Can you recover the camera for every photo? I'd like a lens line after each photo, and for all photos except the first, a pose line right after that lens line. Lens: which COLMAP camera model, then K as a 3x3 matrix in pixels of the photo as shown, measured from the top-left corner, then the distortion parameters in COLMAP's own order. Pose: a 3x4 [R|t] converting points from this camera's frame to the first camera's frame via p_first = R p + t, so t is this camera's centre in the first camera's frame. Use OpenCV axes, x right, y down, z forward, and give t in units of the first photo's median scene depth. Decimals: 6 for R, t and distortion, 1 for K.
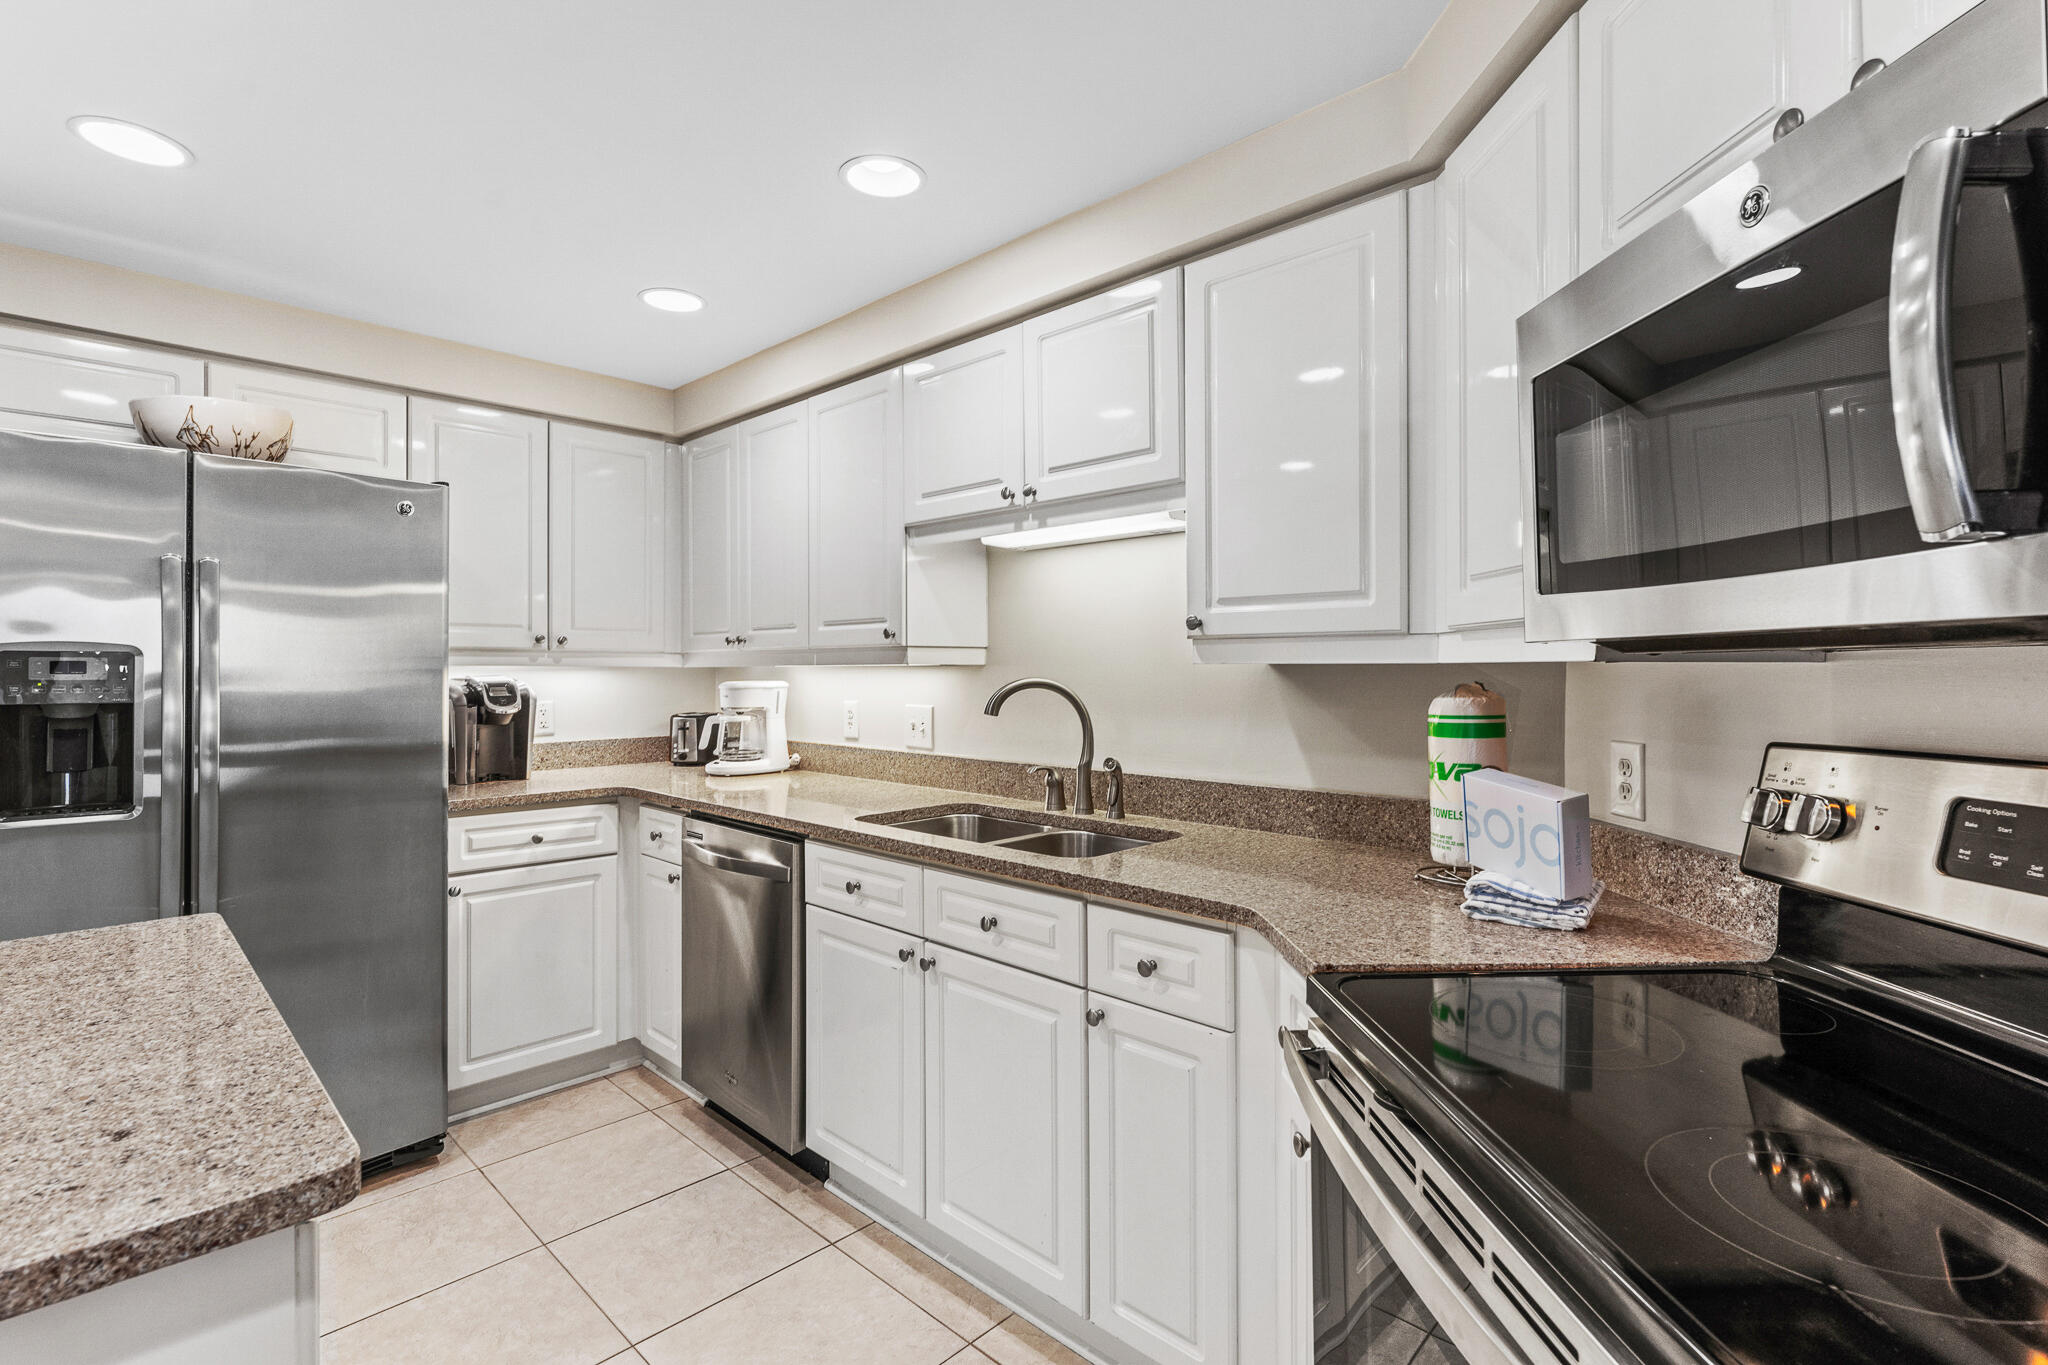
lens RADIAL K [[953.0, 0, 1021.7], [0, 953.0, 665.7], [0, 0, 1]] dist [-0.001469, 0.000586]
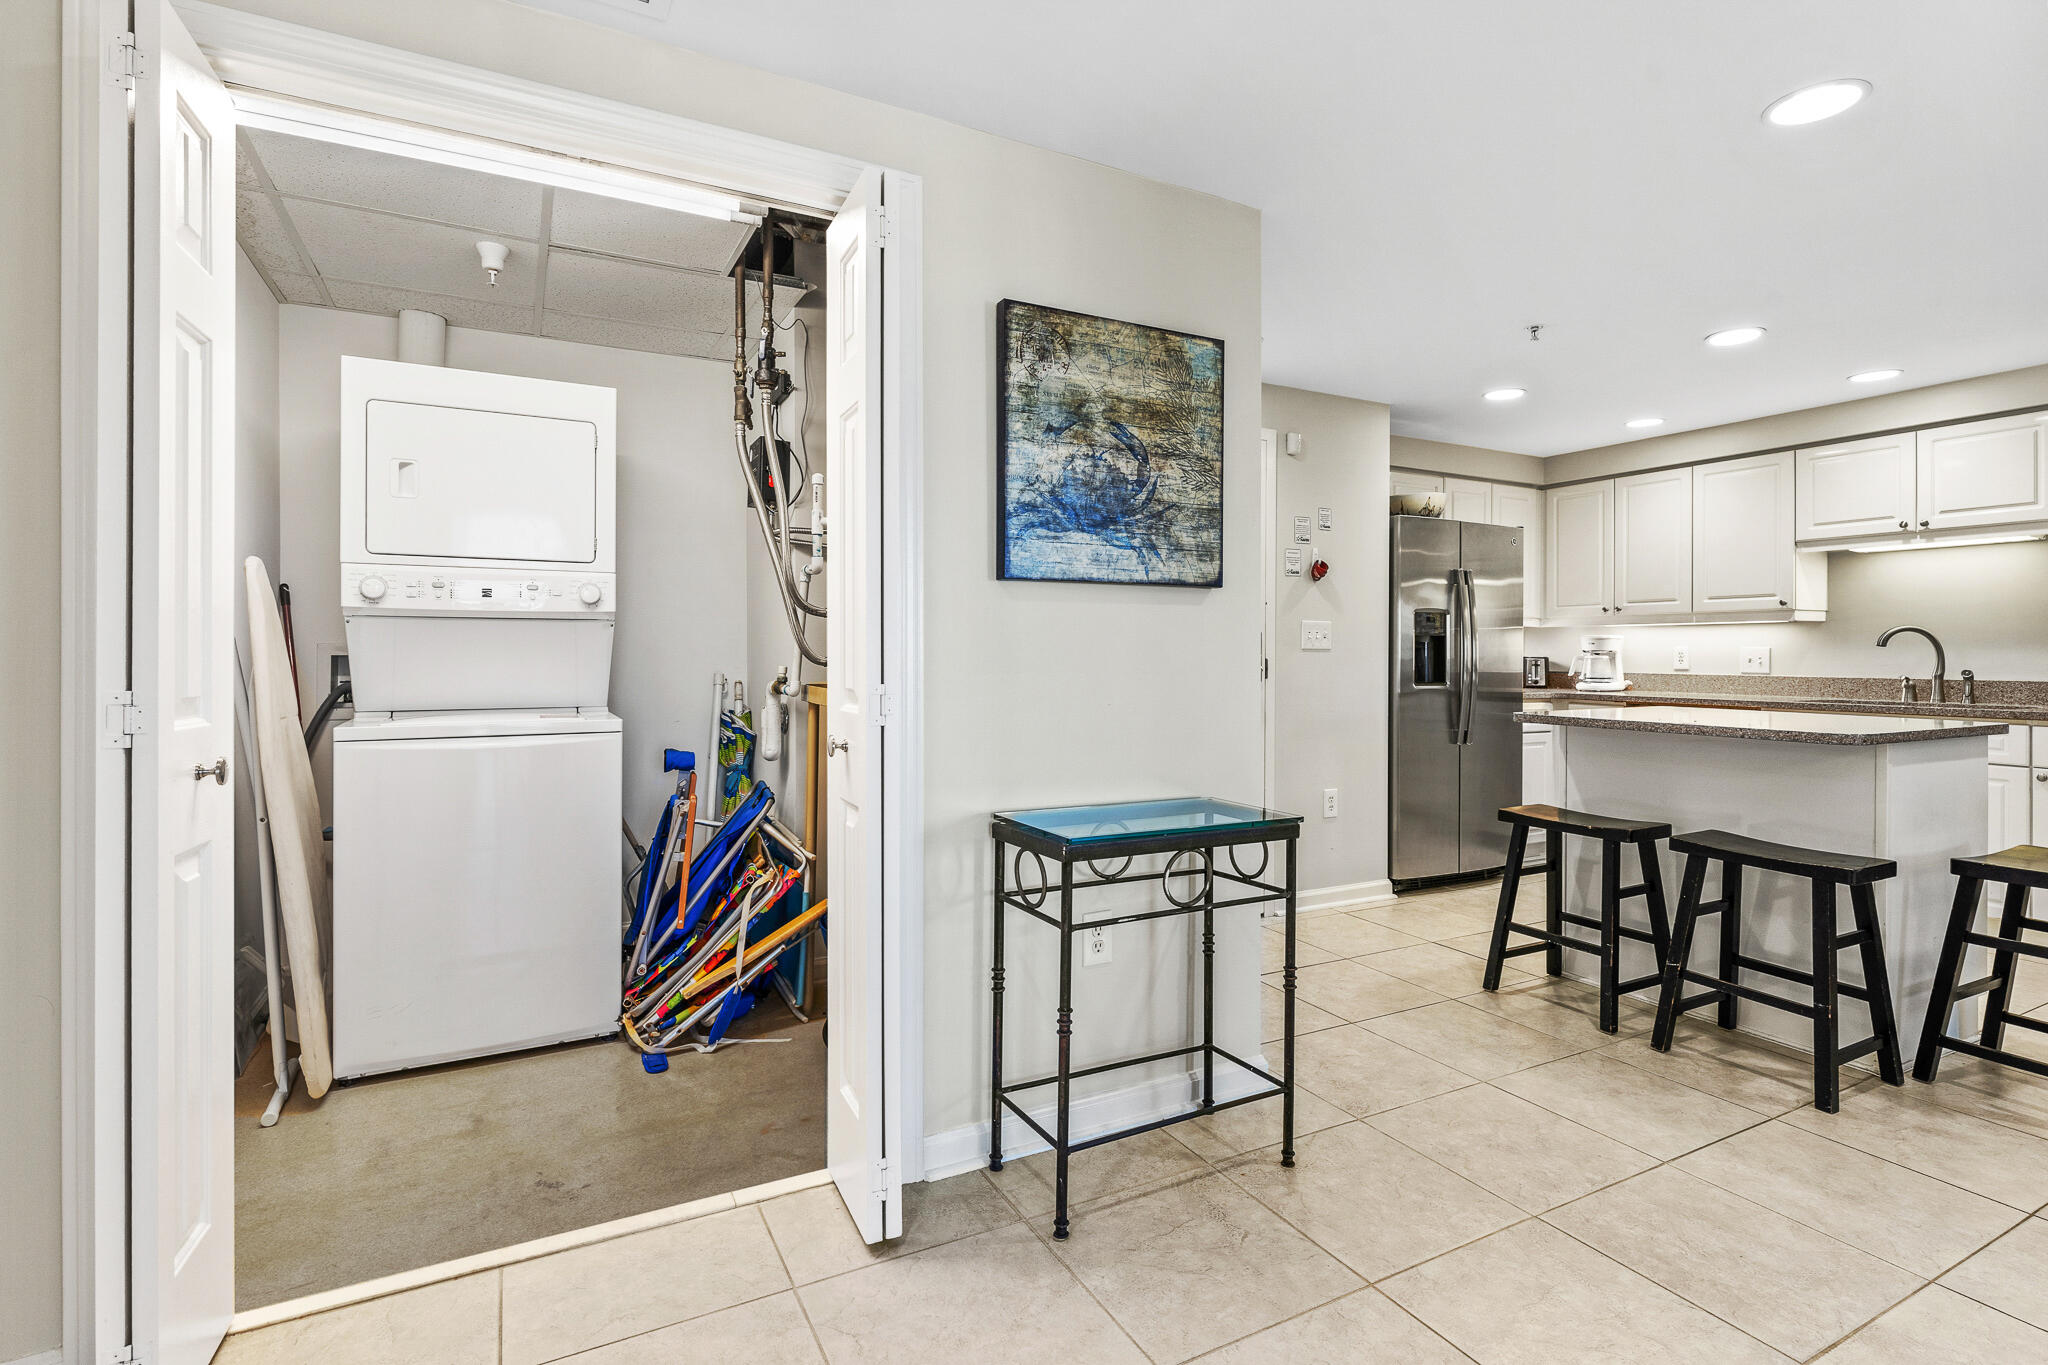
lens RADIAL K [[968.2, 0, 1022.1], [0, 968.2, 655.8], [0, 0, 1]] dist [-0.001217, -0.000454]
pose [[0.950141, 0.004895, -0.311781, -1.020873], [-0.003263, 0.999978, 0.005756, 0.065663], [0.311802, -0.004451, 0.950137, -1.267813]]
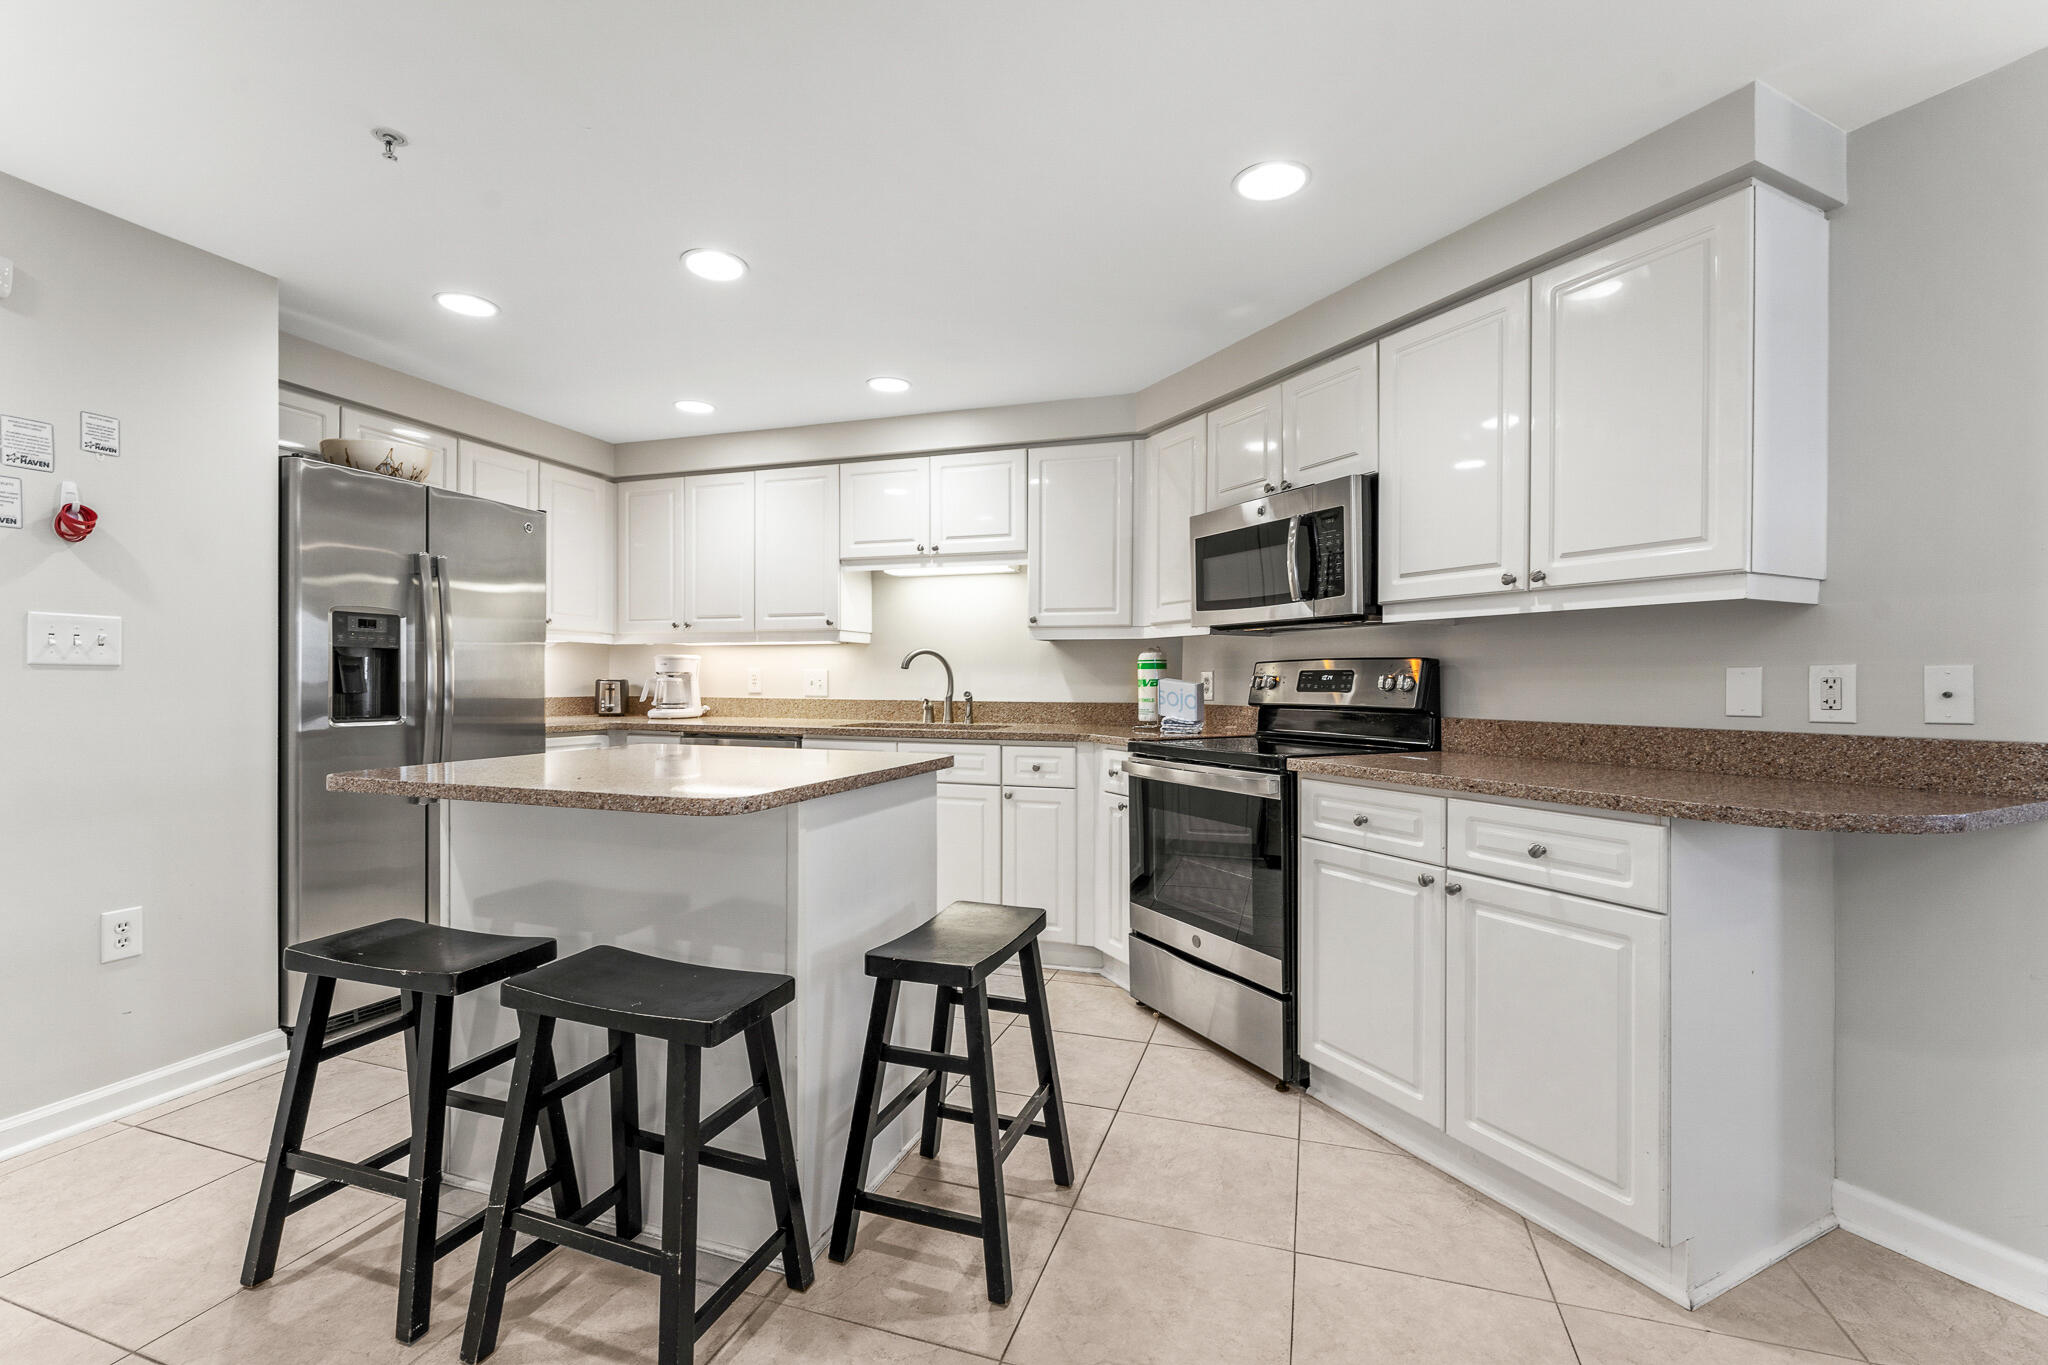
lens RADIAL K [[885.3, 0, 1024.0], [0, 885.3, 682.5], [0, 0, 1]] dist [-0.000982, -0.000259]
pose [[0.900174, 0.003890, 0.435514, -0.567634], [-0.006776, 0.999964, 0.005075, 0.069265], [-0.435478, -0.007519, 0.900168, -0.623187]]
